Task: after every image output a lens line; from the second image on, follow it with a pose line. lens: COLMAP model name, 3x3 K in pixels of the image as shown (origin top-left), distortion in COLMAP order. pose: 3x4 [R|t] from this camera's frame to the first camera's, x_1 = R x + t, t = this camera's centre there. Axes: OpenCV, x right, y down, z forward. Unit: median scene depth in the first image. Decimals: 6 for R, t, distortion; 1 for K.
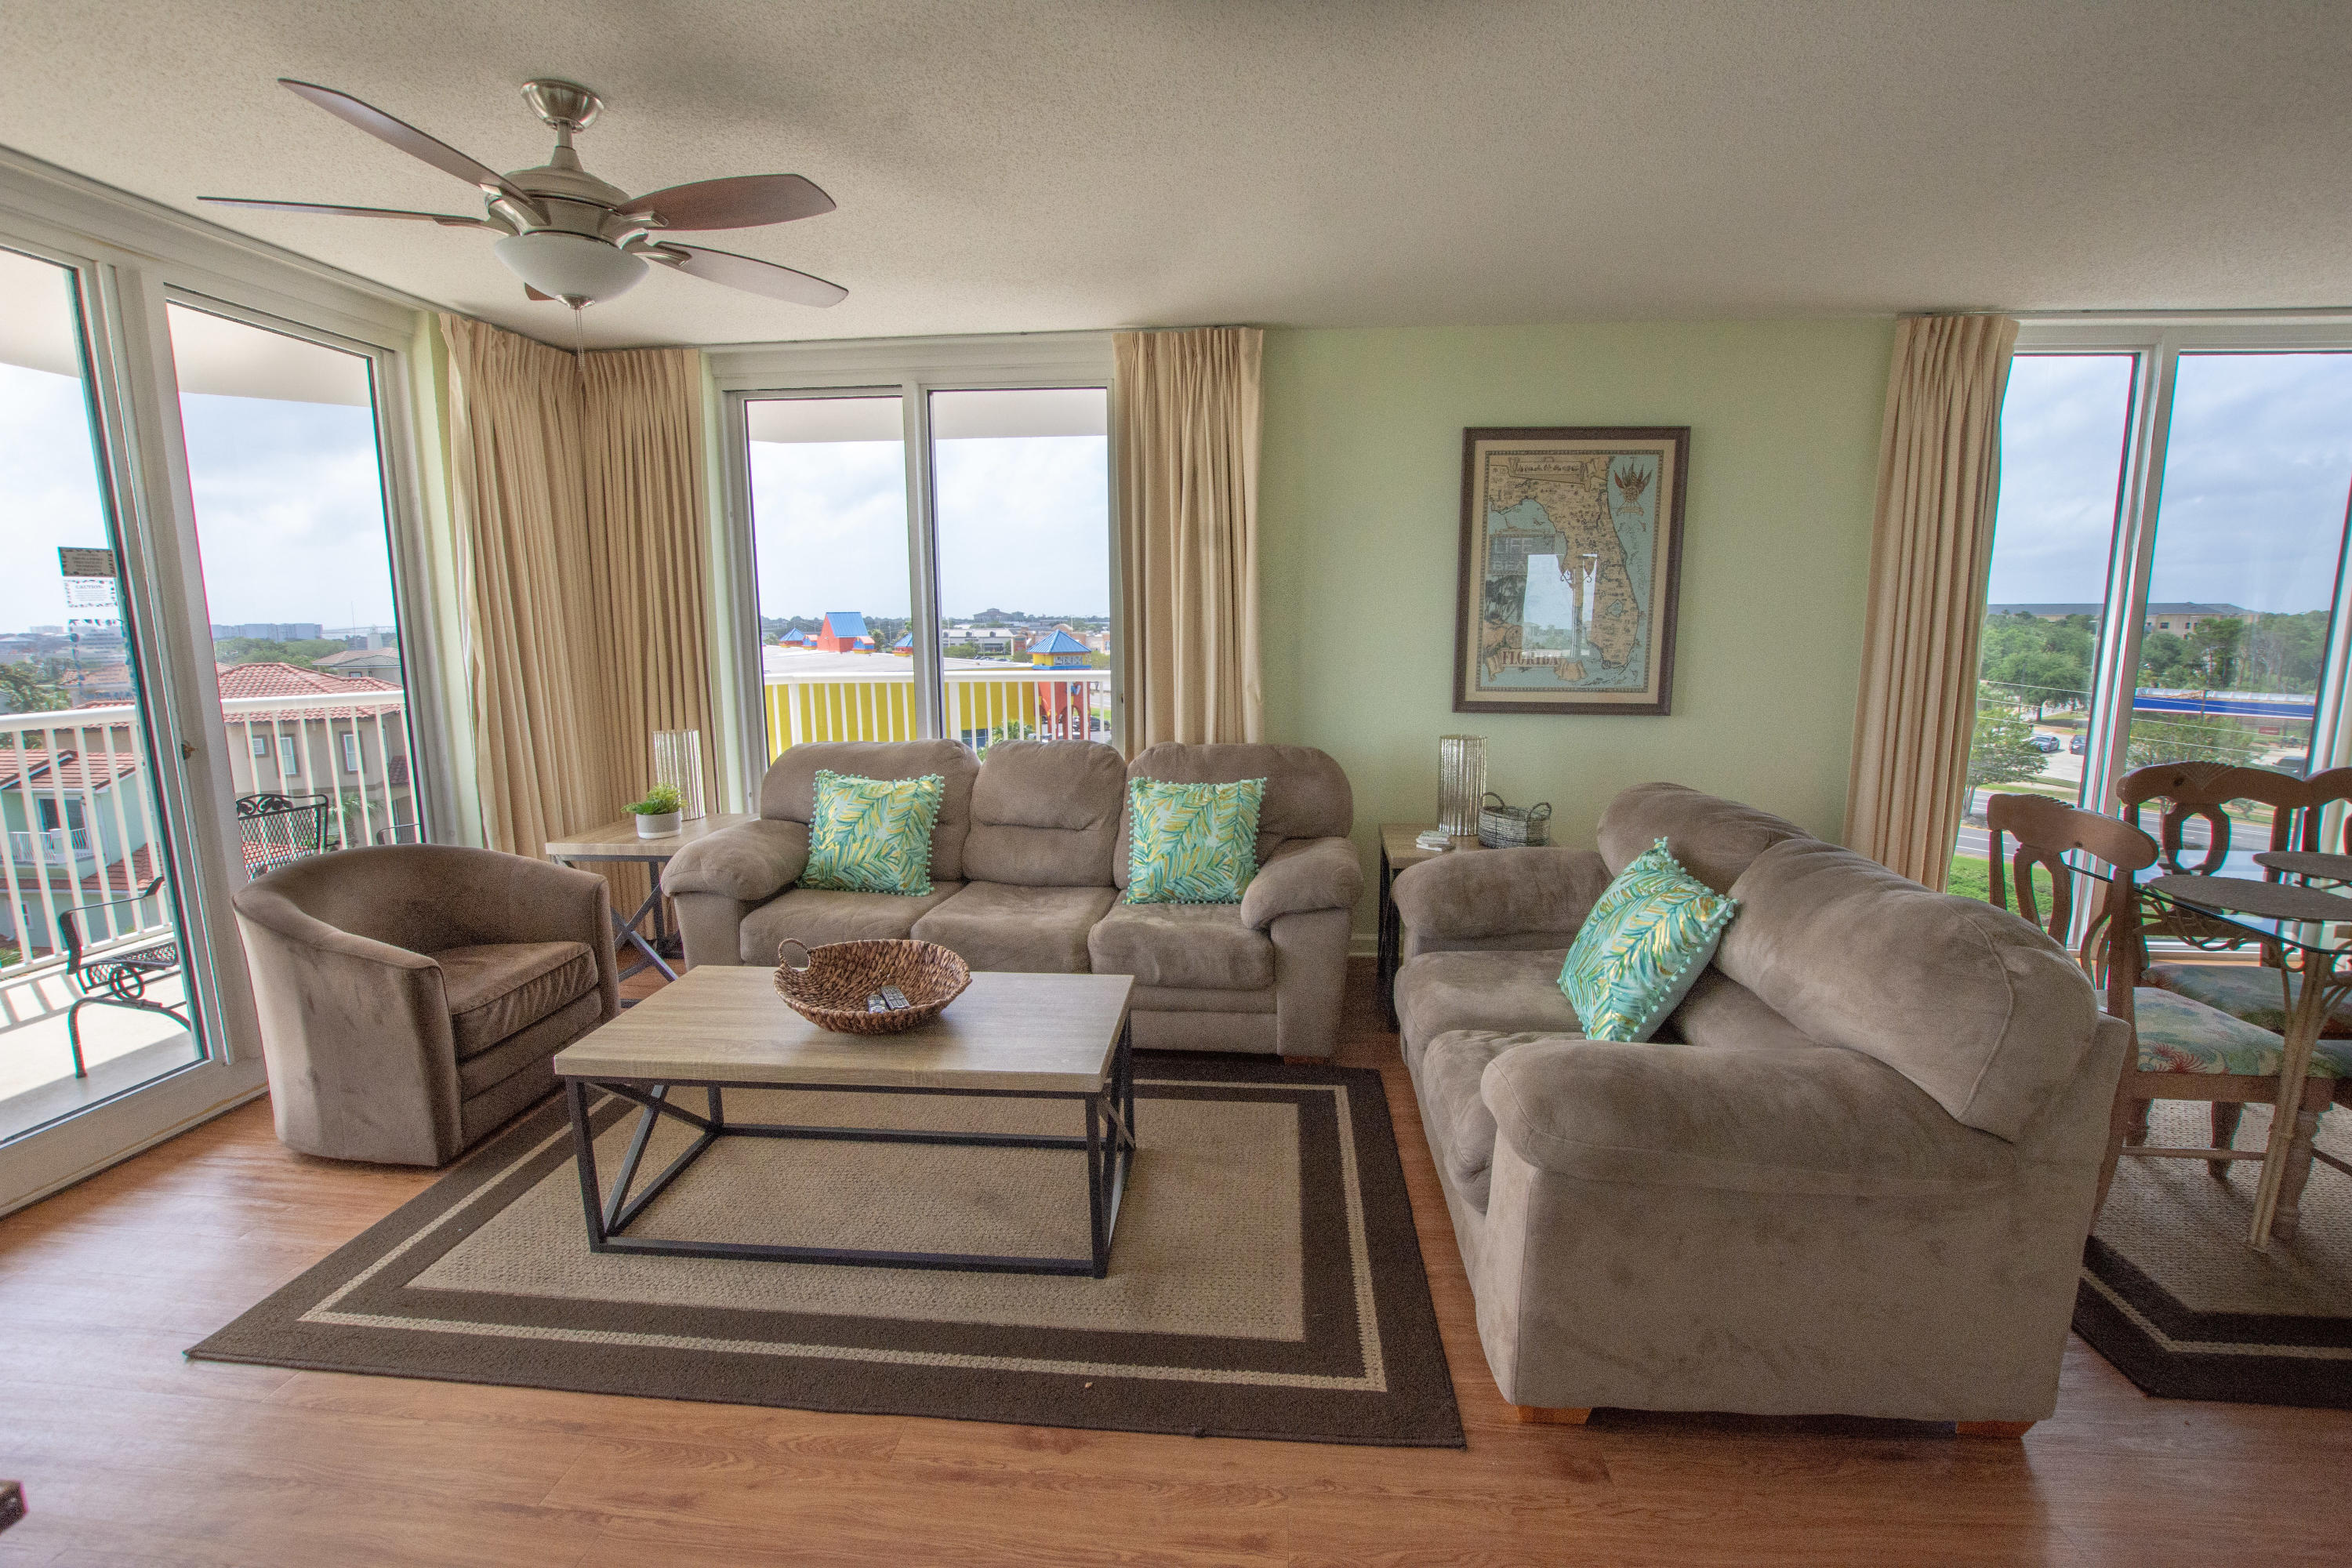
lens RADIAL K [[1035.3, 0, 1190.9], [0, 1035.3, 783.6], [0, 0, 1]] dist [-0.035453, 0.006441]
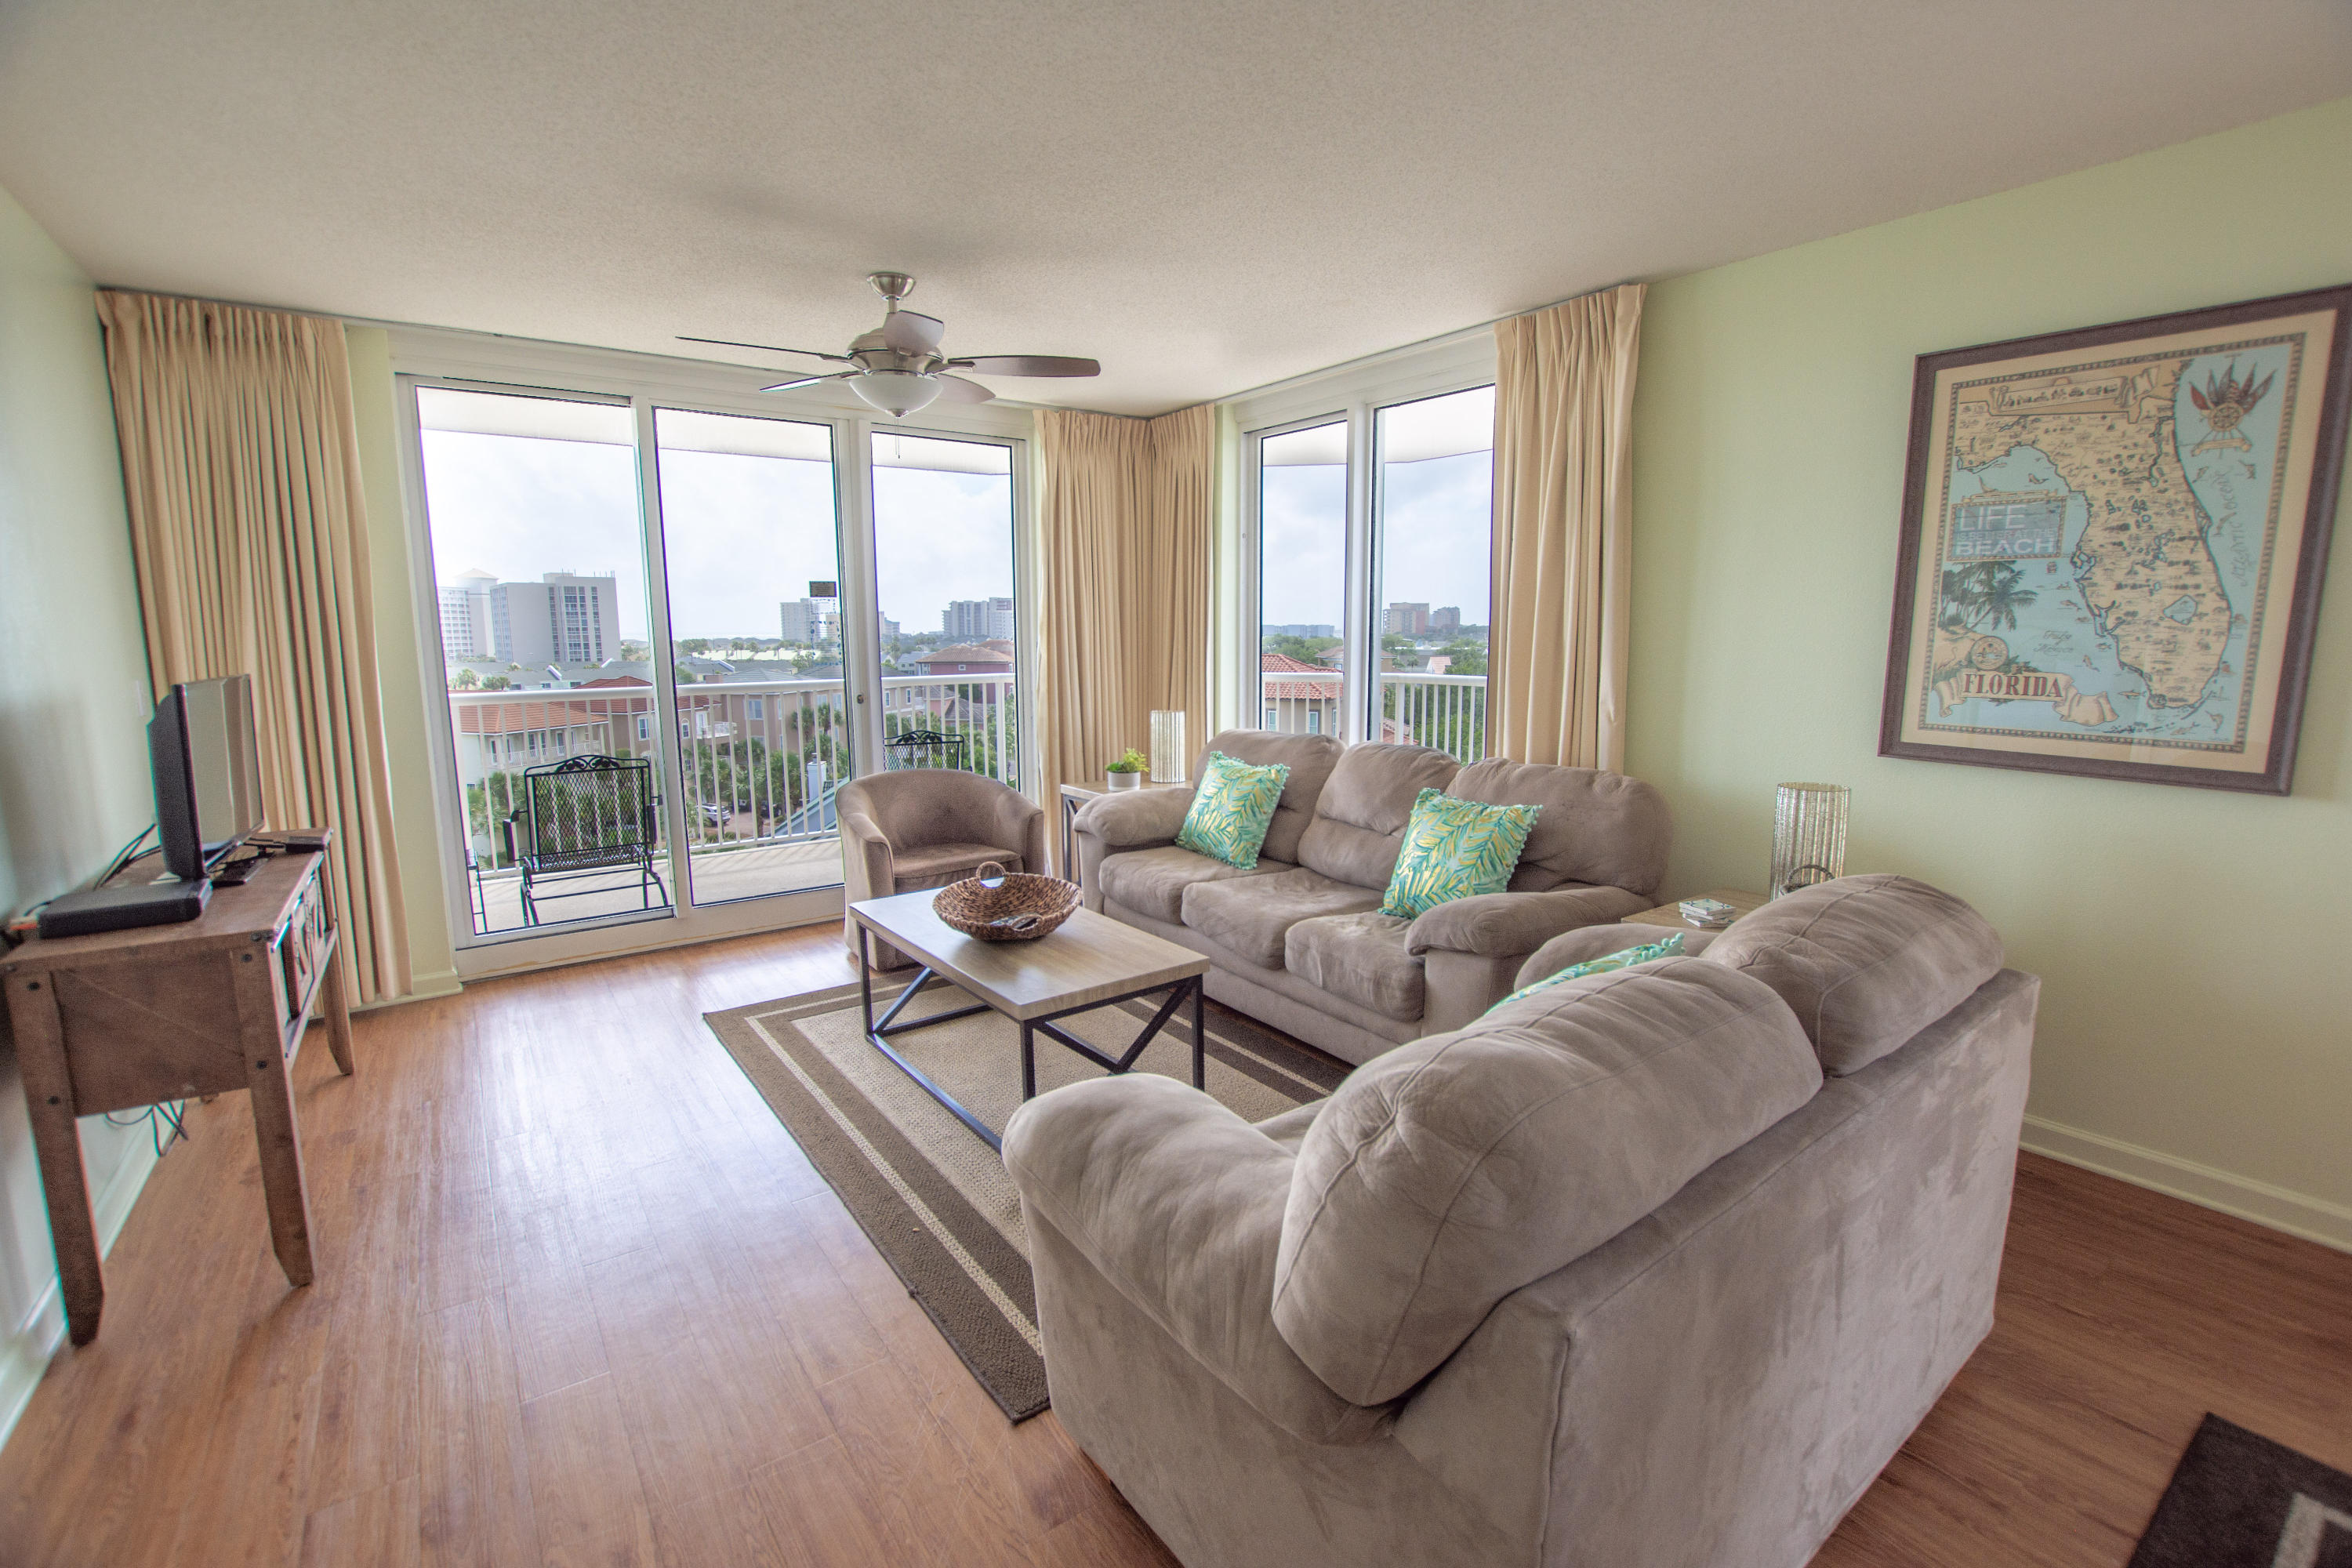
lens RADIAL K [[1035.3, 0, 1190.9], [0, 1035.3, 783.6], [0, 0, 1]] dist [-0.035453, 0.006441]
pose [[0.663679, 0.114621, -0.739183, 0.481348], [-0.119008, 0.991783, 0.046938, -0.027445], [0.738489, 0.056817, 0.671867, 0.179151]]
